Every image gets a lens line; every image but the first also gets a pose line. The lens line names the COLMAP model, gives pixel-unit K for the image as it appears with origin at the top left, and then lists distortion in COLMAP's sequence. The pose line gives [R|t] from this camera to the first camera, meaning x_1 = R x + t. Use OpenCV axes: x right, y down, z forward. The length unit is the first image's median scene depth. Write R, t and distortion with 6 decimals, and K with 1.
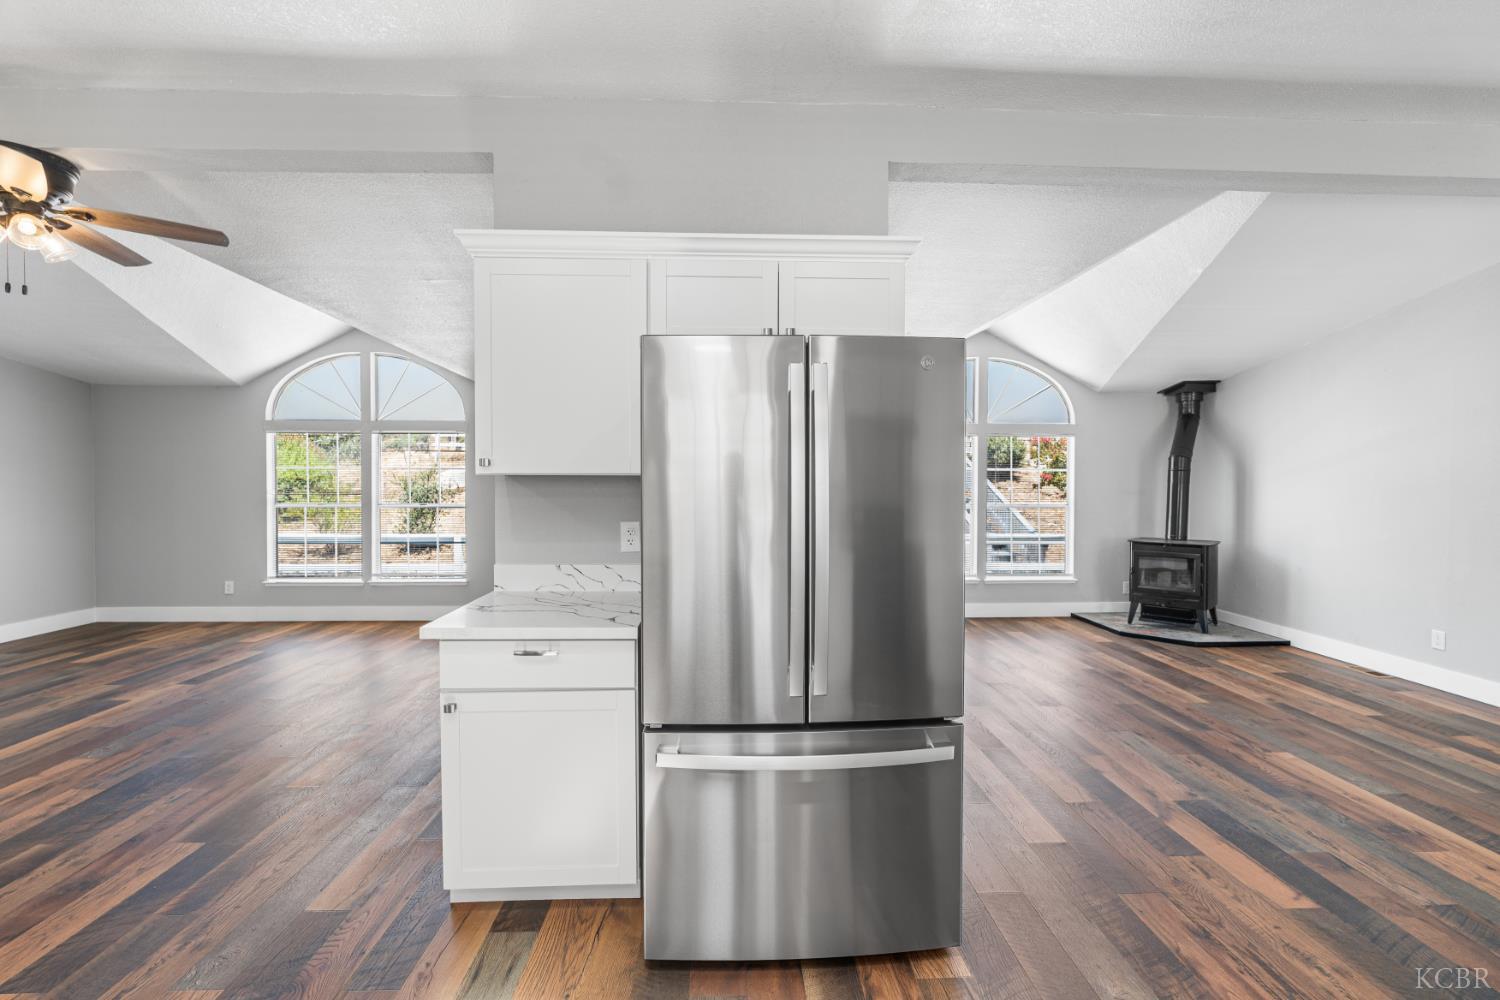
lens RADIAL K [[663.9, 0, 748.4], [0, 663.9, 488.8], [0, 0, 1]] dist [0.000168, 0.000063]
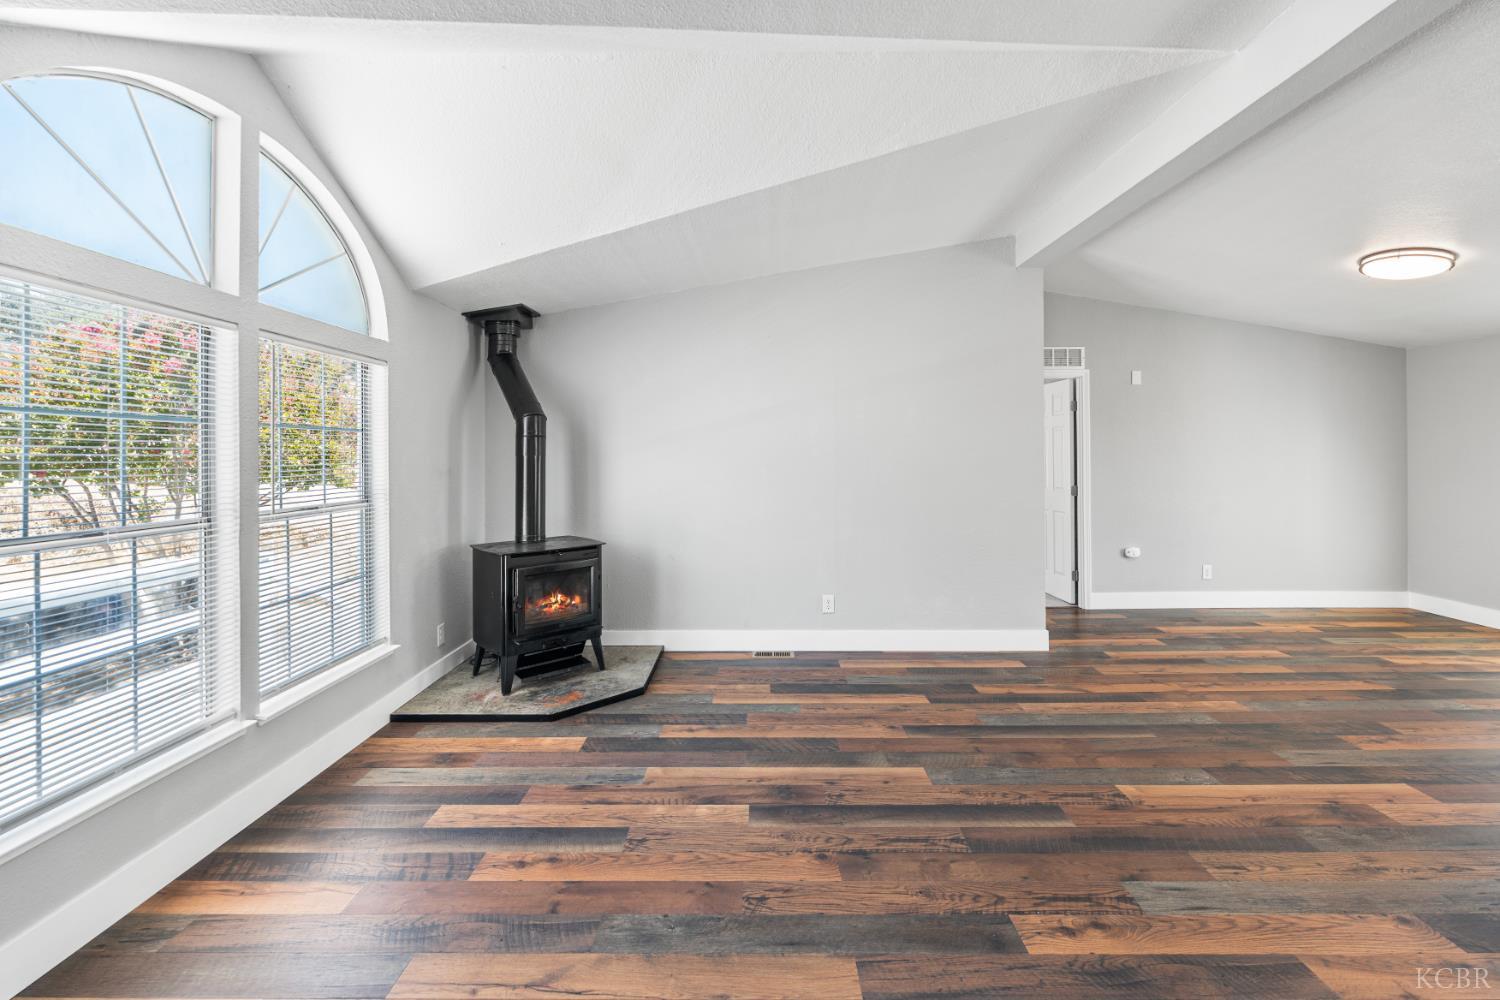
lens RADIAL K [[666.4, 0, 742.7], [0, 666.4, 449.1], [0, 0, 1]] dist [-0.001067, -0.000274]
pose [[0.033924, 0.005034, 0.999412, -0.019273], [0.013590, 0.999893, -0.005498, -0.014675], [-0.999332, 0.013769, 0.033852, 1.266644]]
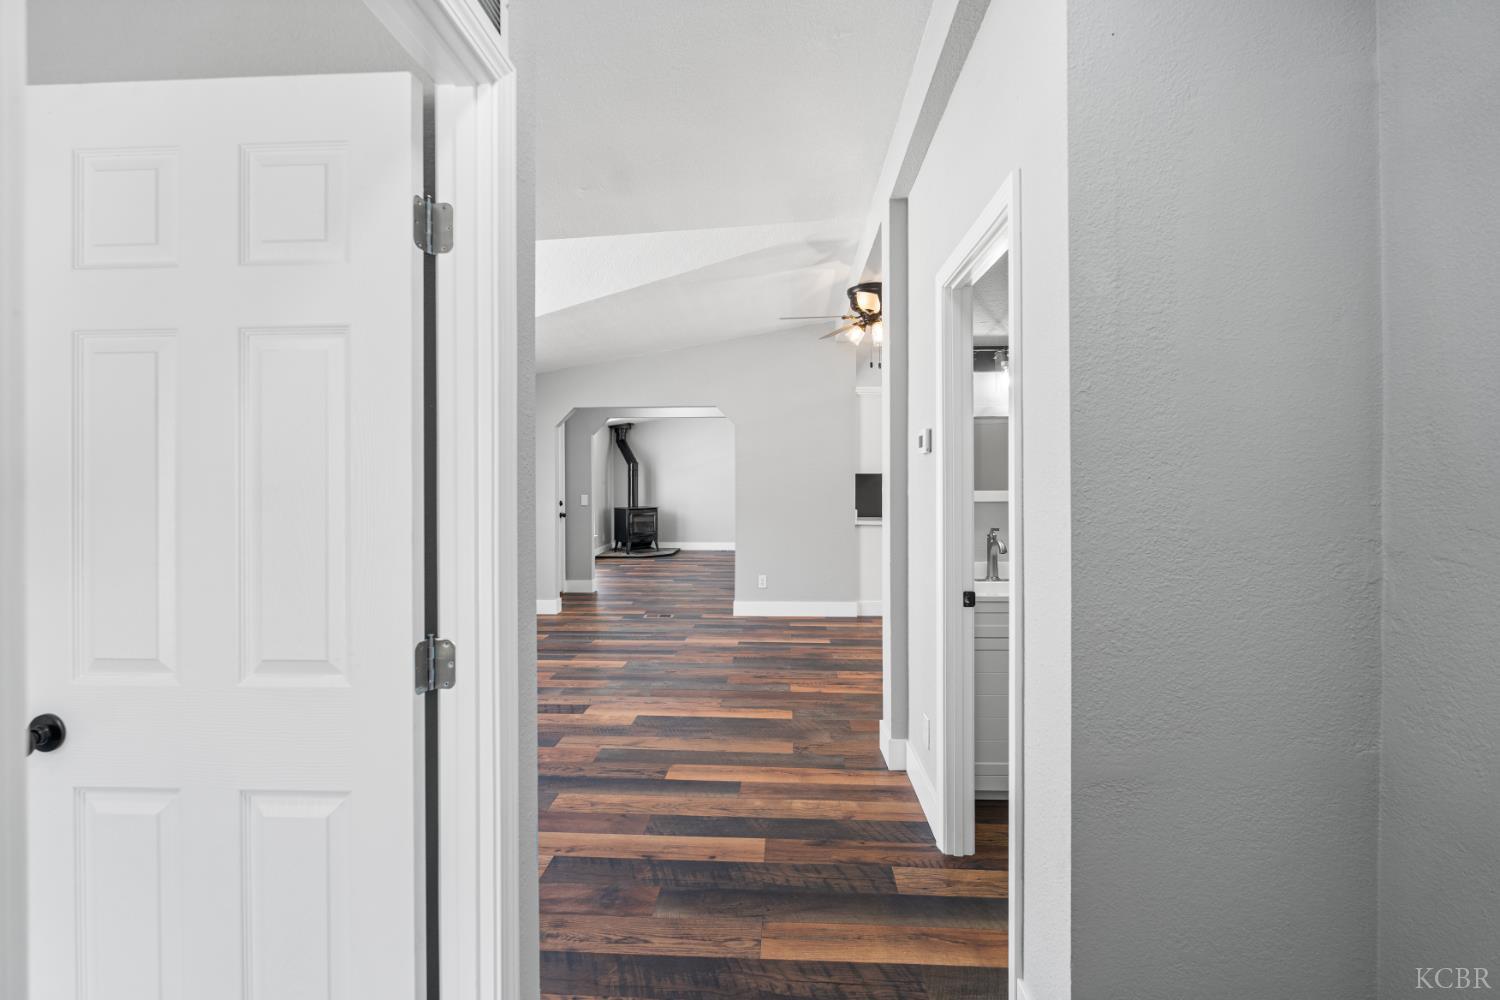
lens RADIAL K [[663.9, 0, 748.4], [0, 663.9, 488.8], [0, 0, 1]] dist [0.000168, 0.000063]
pose [[0.092023, -0.021292, 0.995529, -1.996752], [0.009783, 0.999742, 0.020477, -0.018592], [-0.995709, 0.007855, 0.092207, 0.823506]]
